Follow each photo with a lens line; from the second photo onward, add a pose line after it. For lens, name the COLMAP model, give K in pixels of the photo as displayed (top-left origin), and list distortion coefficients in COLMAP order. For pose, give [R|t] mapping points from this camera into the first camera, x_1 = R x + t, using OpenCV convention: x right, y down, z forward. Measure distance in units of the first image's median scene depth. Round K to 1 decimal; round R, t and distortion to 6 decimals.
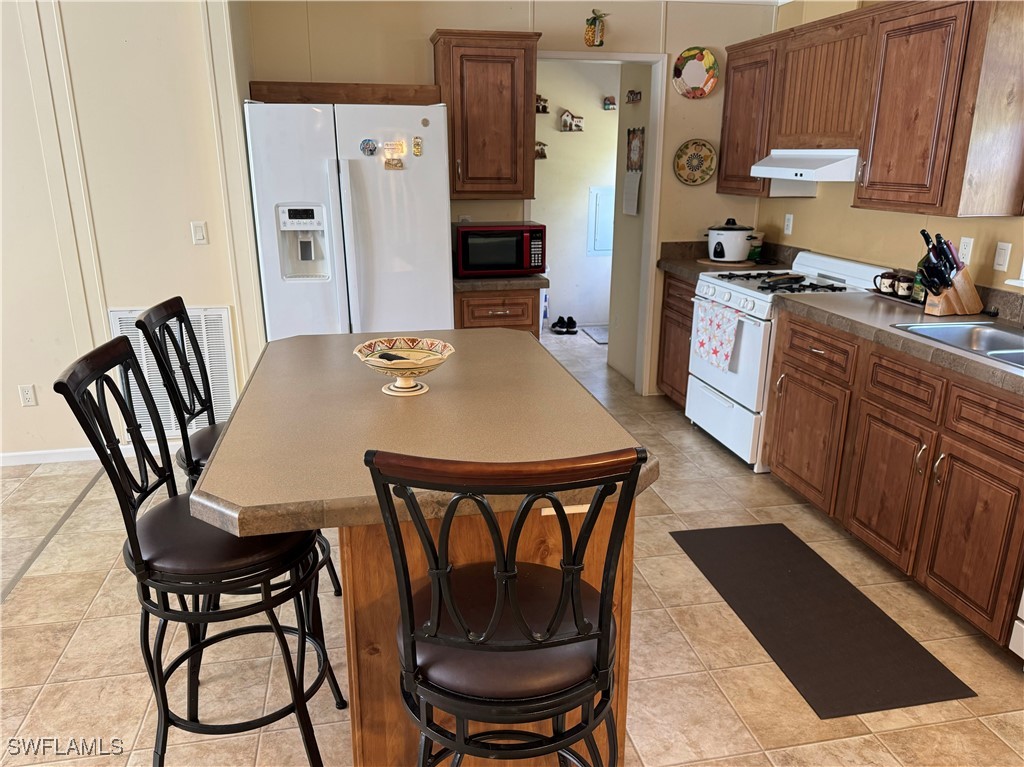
lens RADIAL K [[751.1, 0, 514.6], [0, 751.1, 391.0], [0, 0, 1]] dist [0.062525, -0.091356]
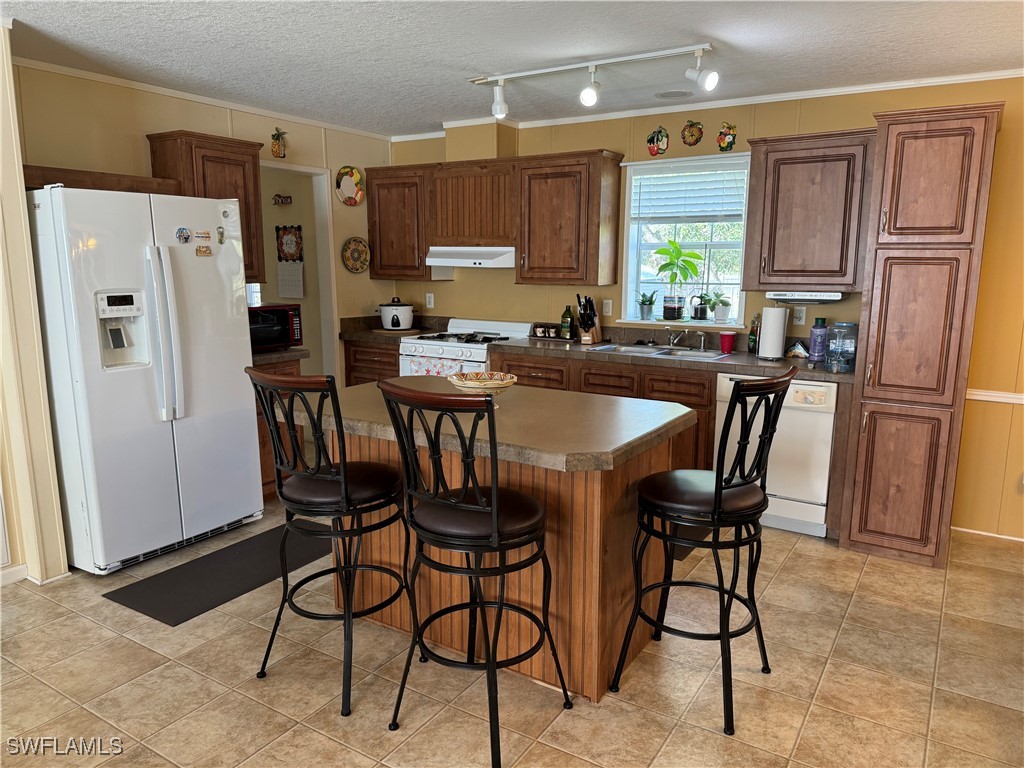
lens RADIAL K [[722.9, 0, 521.1], [0, 722.9, 385.5], [0, 0, 1]] dist [0.117845, -0.146891]
pose [[0.693875, -0.121741, 0.709730, -0.601459], [0.209444, 0.977114, -0.037159, 0.014889], [-0.688964, 0.174433, 0.703493, -0.000760]]
